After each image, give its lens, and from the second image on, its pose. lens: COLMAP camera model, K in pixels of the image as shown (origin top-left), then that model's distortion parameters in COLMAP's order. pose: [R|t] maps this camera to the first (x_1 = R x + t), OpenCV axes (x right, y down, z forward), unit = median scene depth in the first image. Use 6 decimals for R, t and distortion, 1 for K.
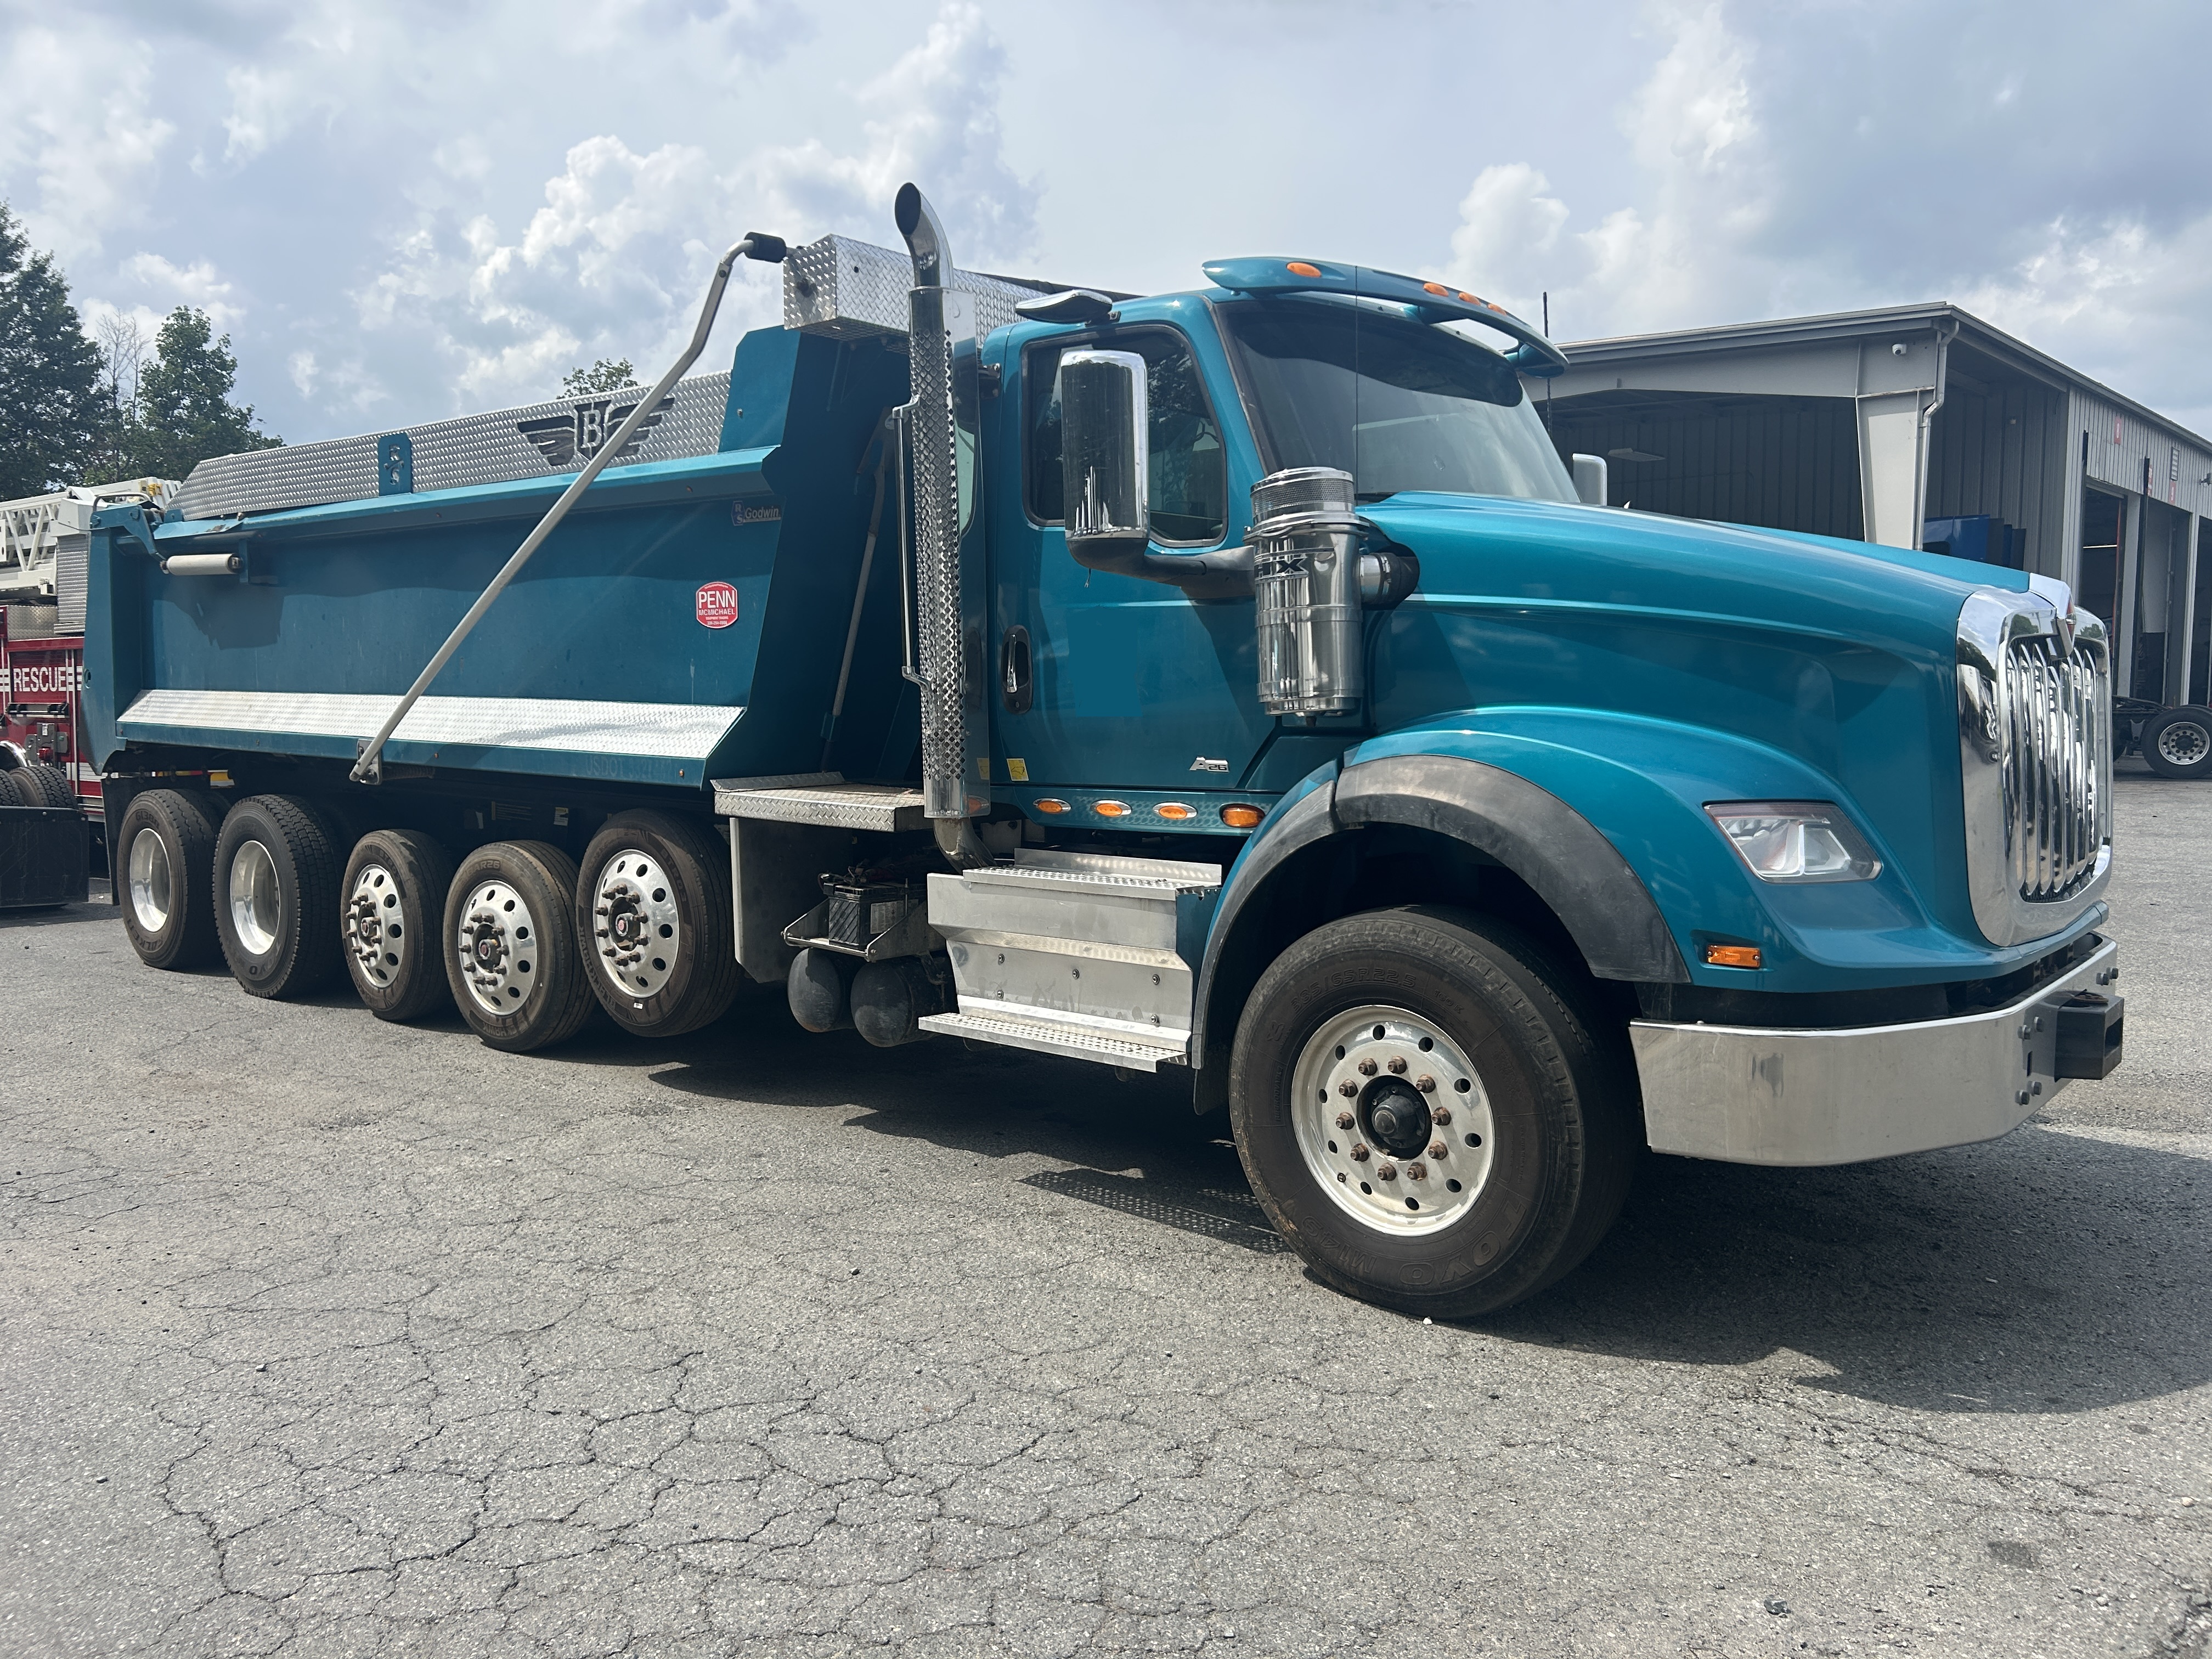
lens RADIAL K [[1662.4, 0, 1114.6], [0, 1662.4, 836.1], [0, 0, 1]] dist [0.042529, -0.038204]
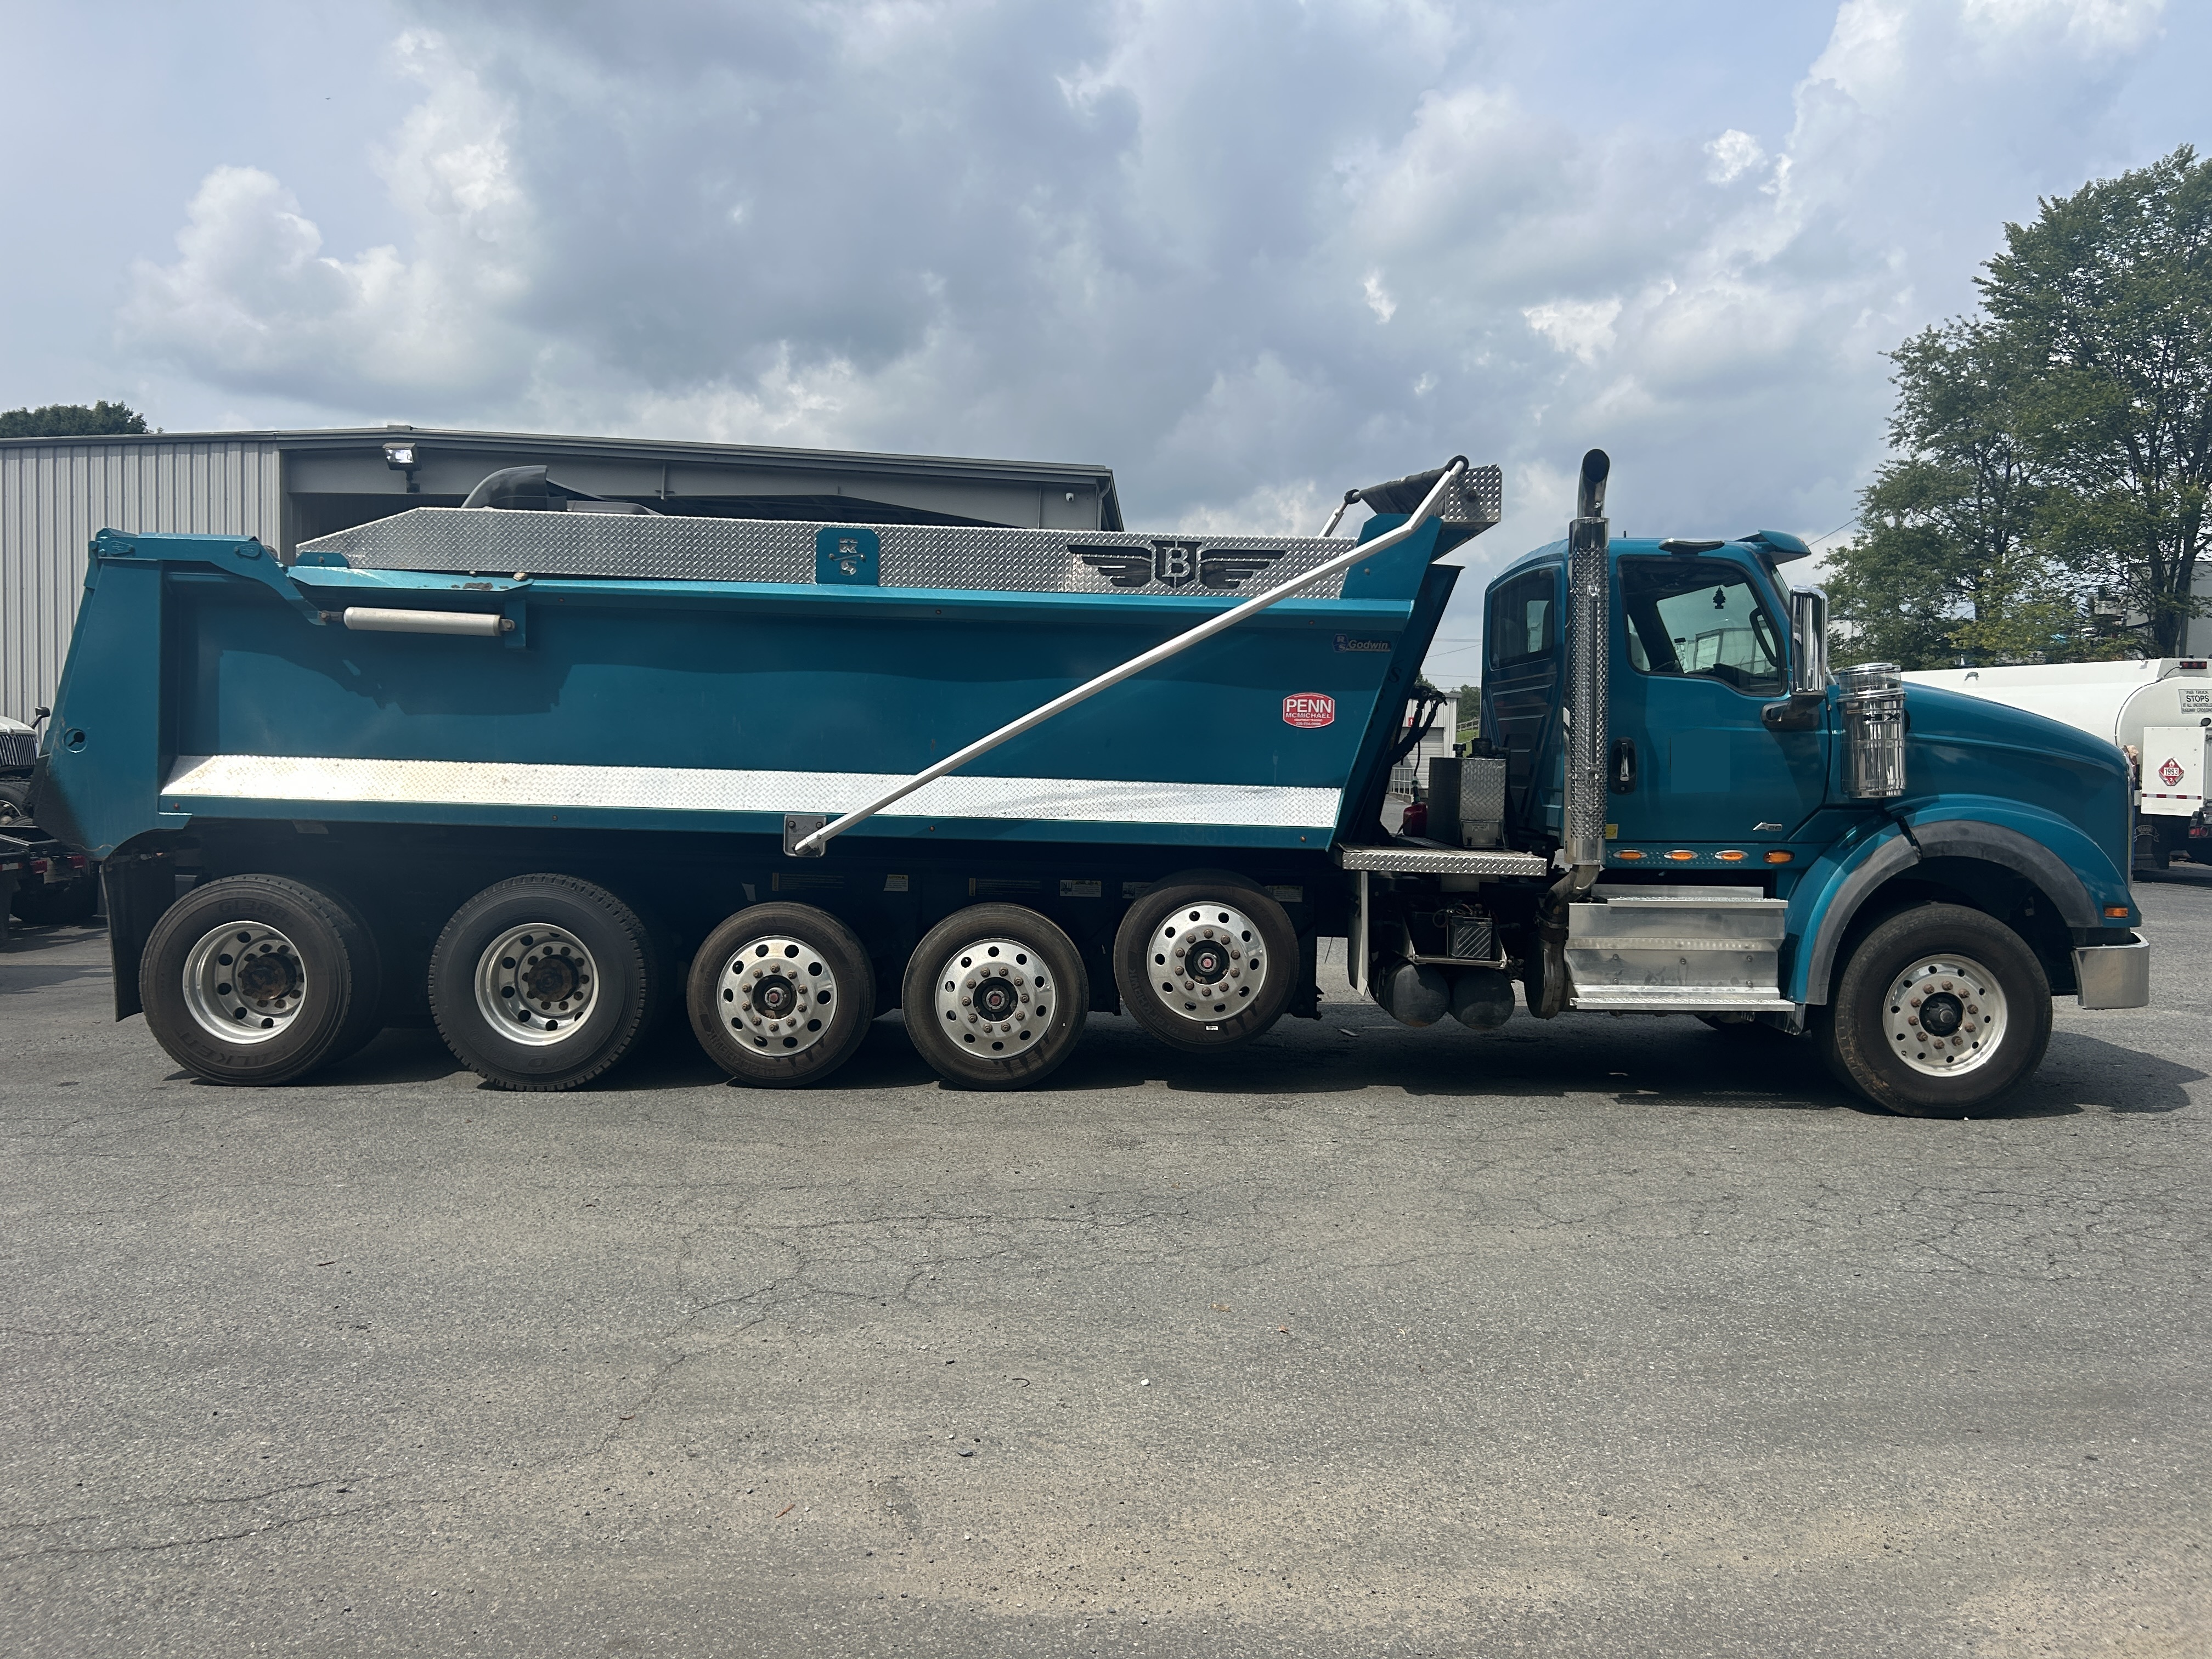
lens RADIAL K [[1662.4, 0, 1106.0], [0, 1662.4, 826.6], [0, 0, 1]] dist [0.042529, -0.038204]
pose [[0.763413, -0.014939, 0.645737, -1.204520], [0.038276, 0.999022, -0.022140, -0.024793], [-0.644775, 0.041618, 0.763239, 0.110264]]
